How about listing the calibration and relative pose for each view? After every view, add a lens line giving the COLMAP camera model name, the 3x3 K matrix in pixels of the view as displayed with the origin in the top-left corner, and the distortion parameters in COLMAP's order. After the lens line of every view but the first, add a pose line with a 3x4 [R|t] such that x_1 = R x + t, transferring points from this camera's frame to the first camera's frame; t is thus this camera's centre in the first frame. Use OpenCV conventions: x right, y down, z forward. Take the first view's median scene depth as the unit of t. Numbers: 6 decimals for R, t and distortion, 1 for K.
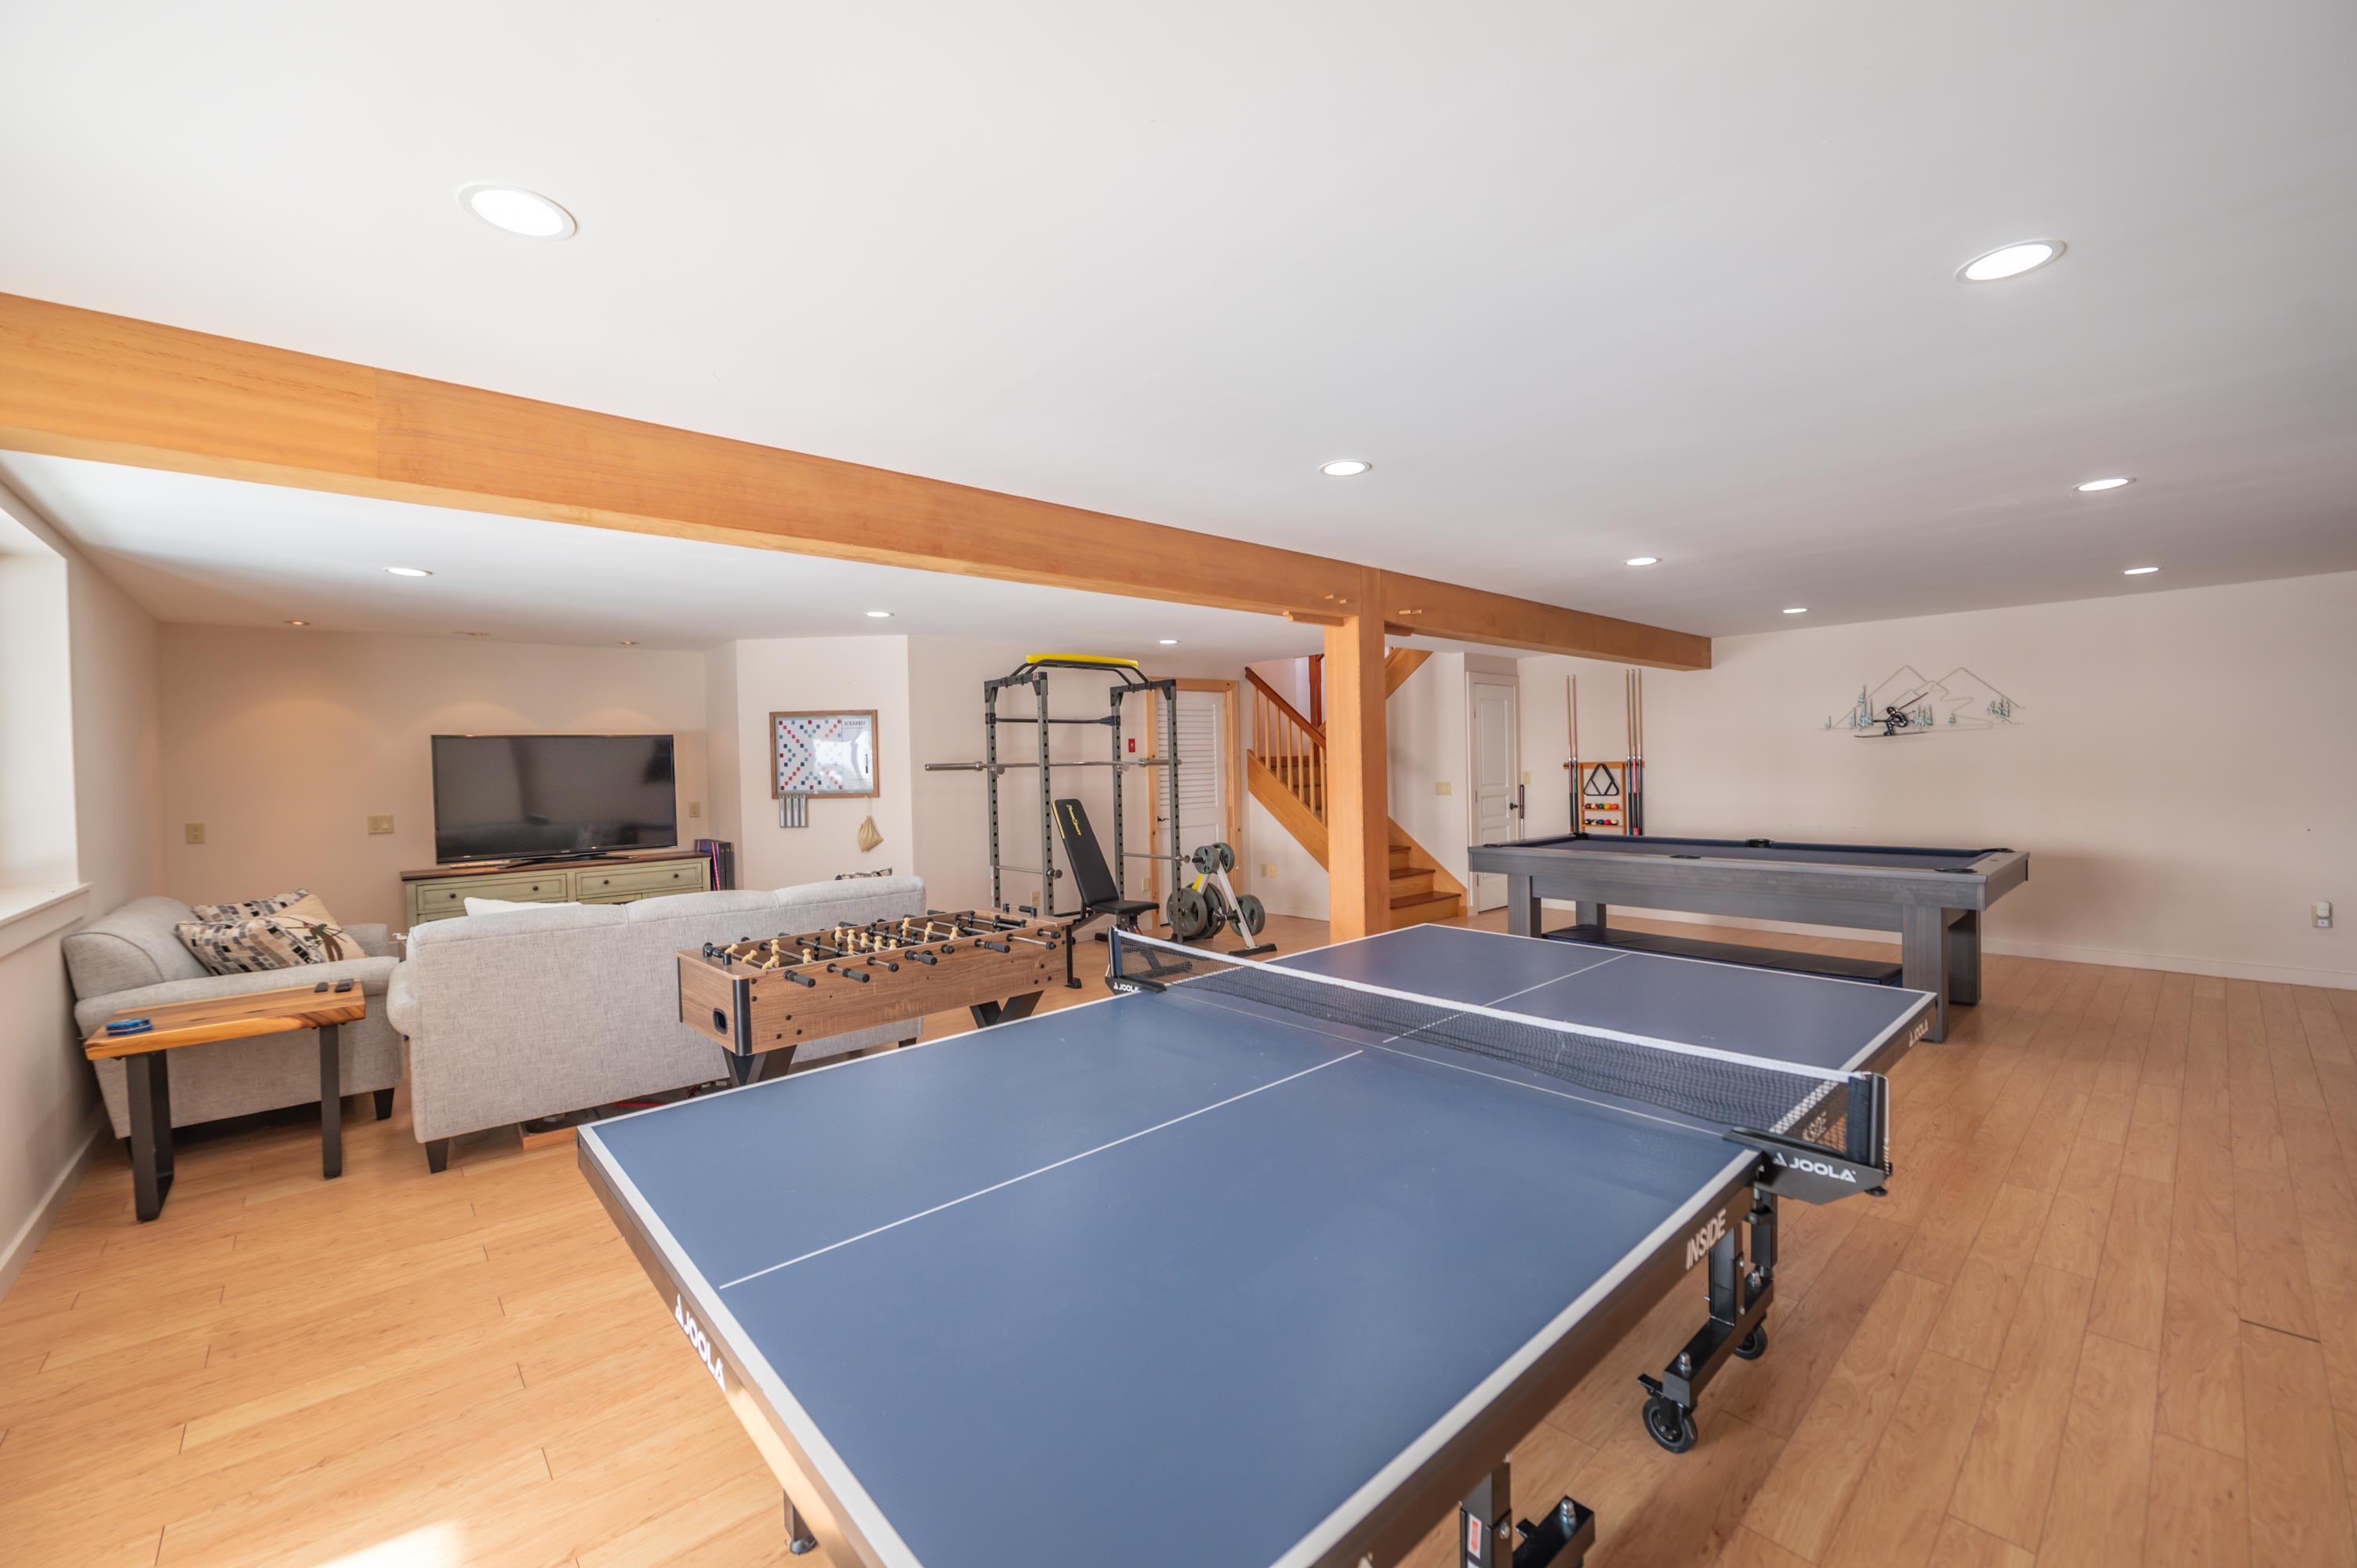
lens RADIAL K [[926.6, 0, 1177.2], [0, 926.6, 788.7], [0, 0, 1]] dist [-0.010569, 0.000127]
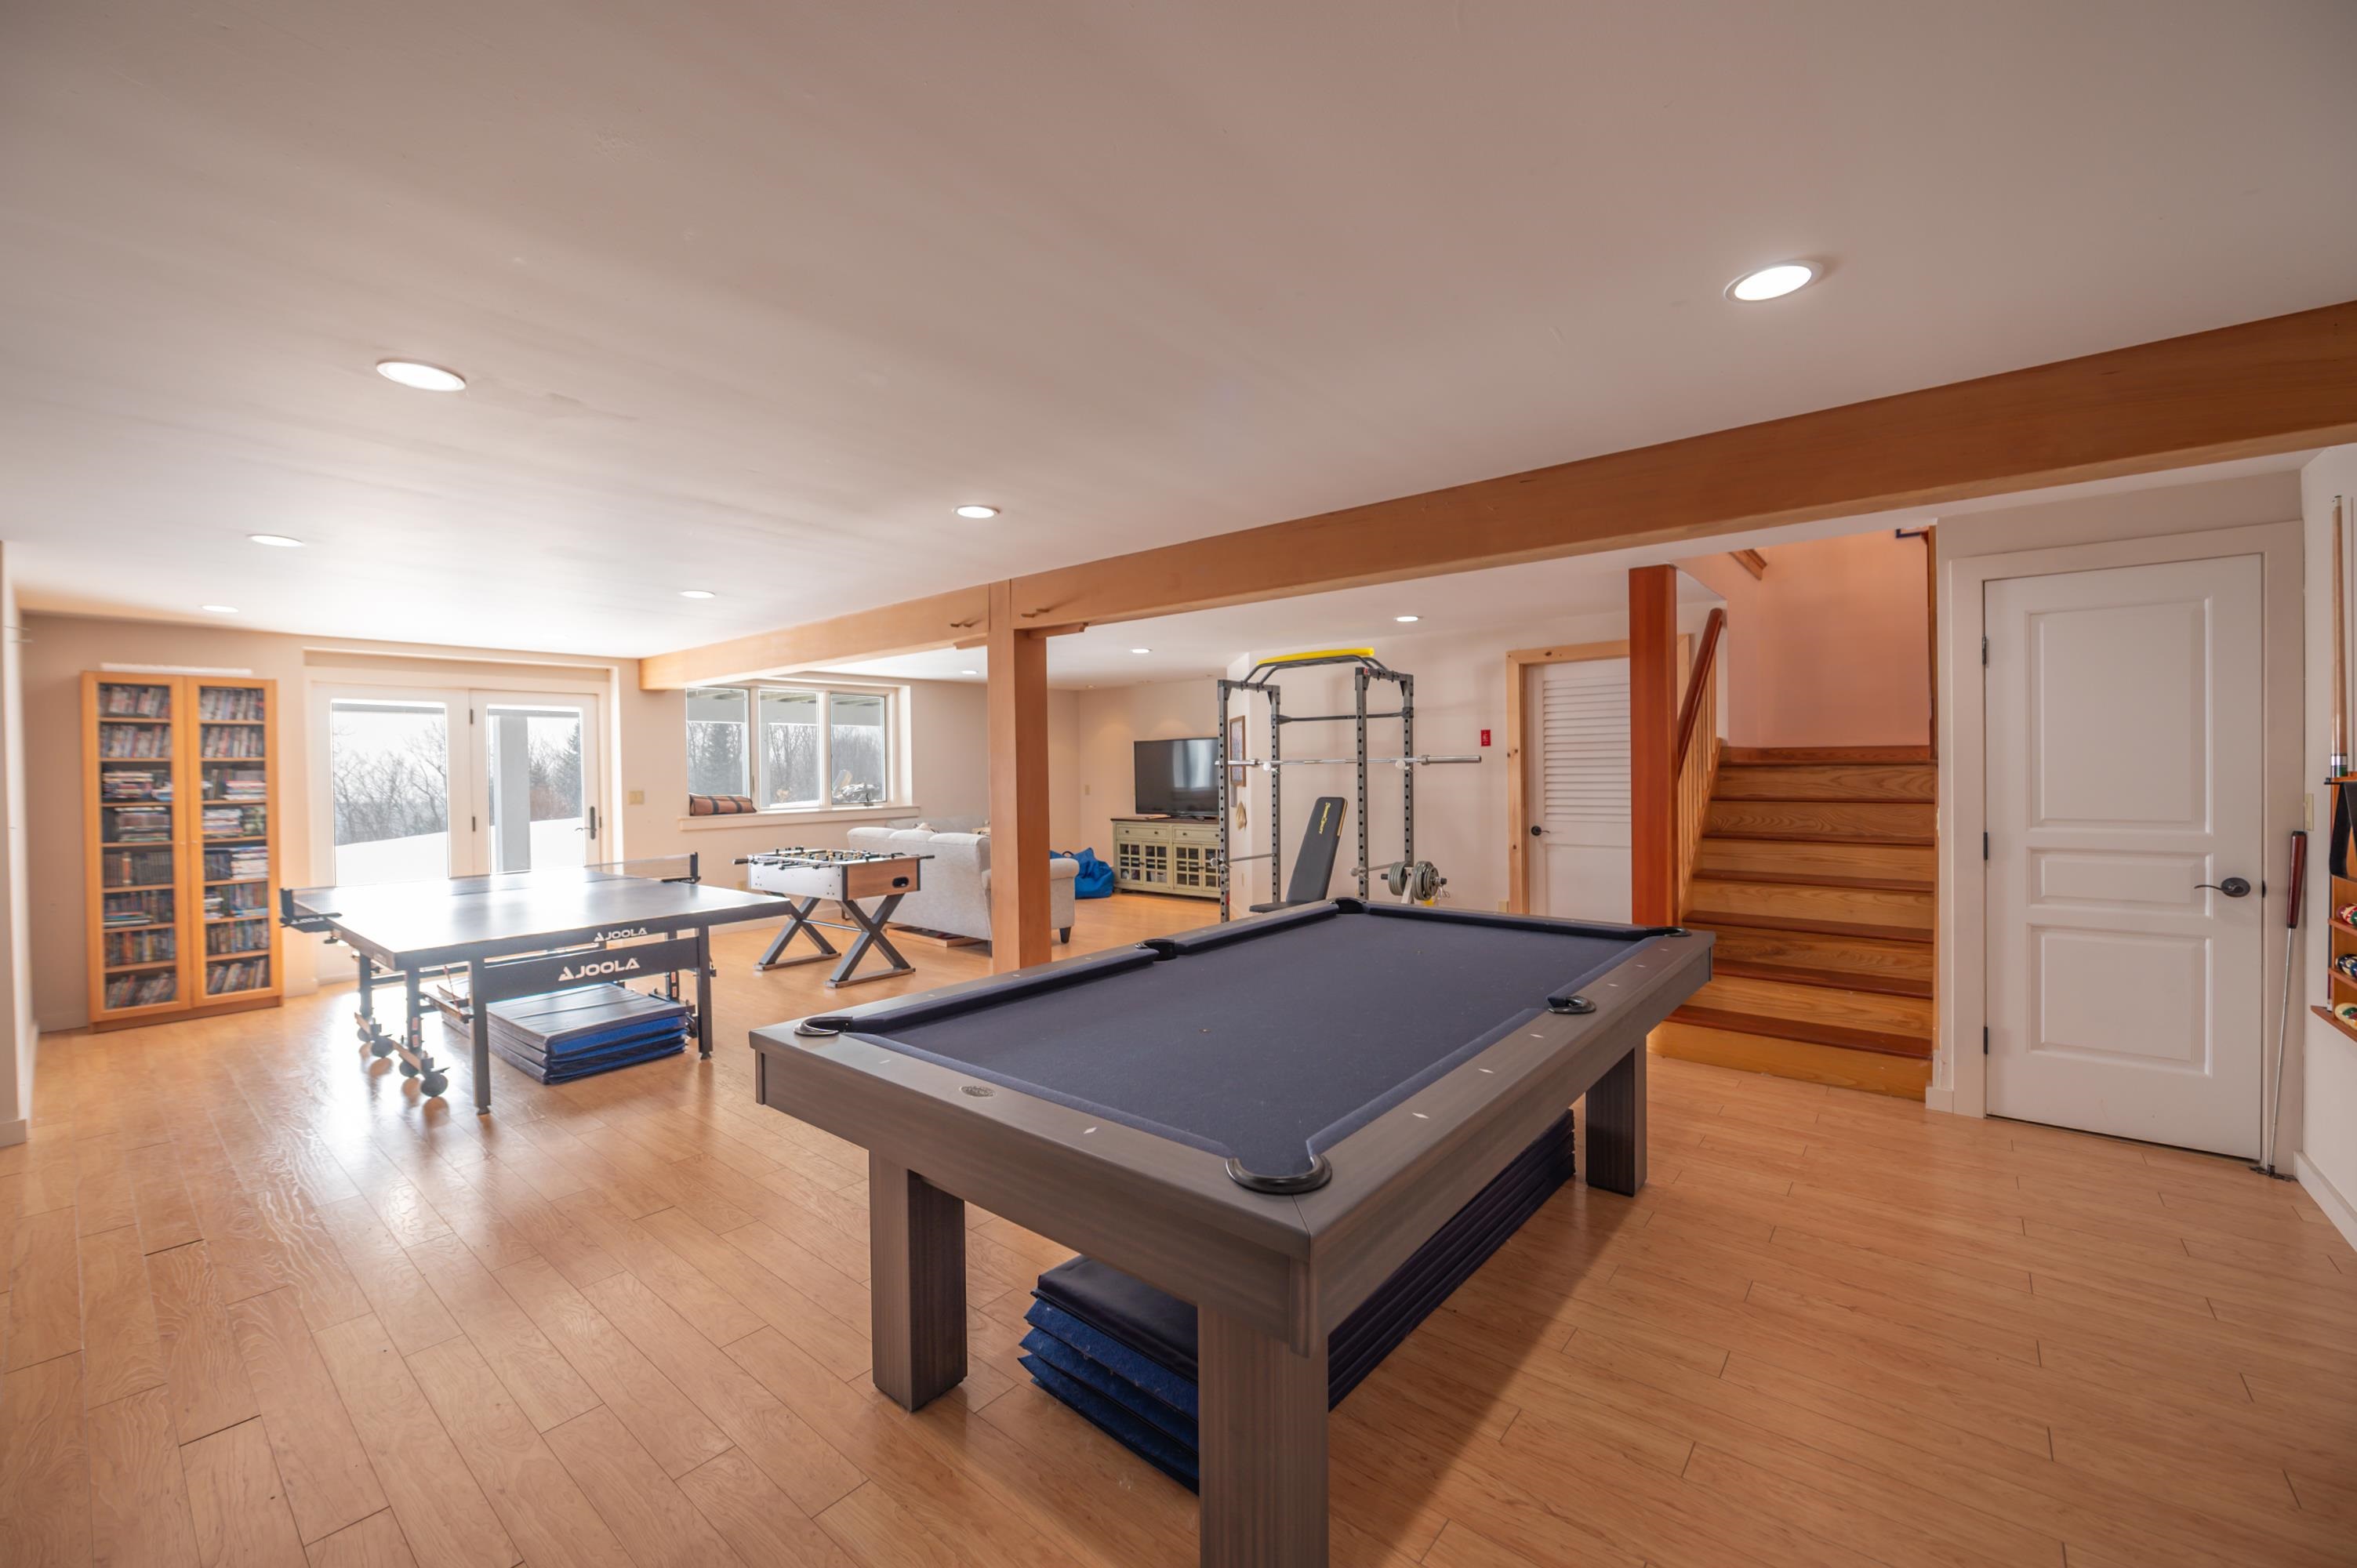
lens RADIAL K [[926.6, 0, 1182.1], [0, 926.6, 778.4], [0, 0, 1]] dist [-0.010569, 0.000127]
pose [[0.145353, 0.029069, -0.988953, 0.825974], [-0.017292, 0.999490, 0.026837, -0.031459], [0.989229, 0.013200, 0.145781, 0.688168]]
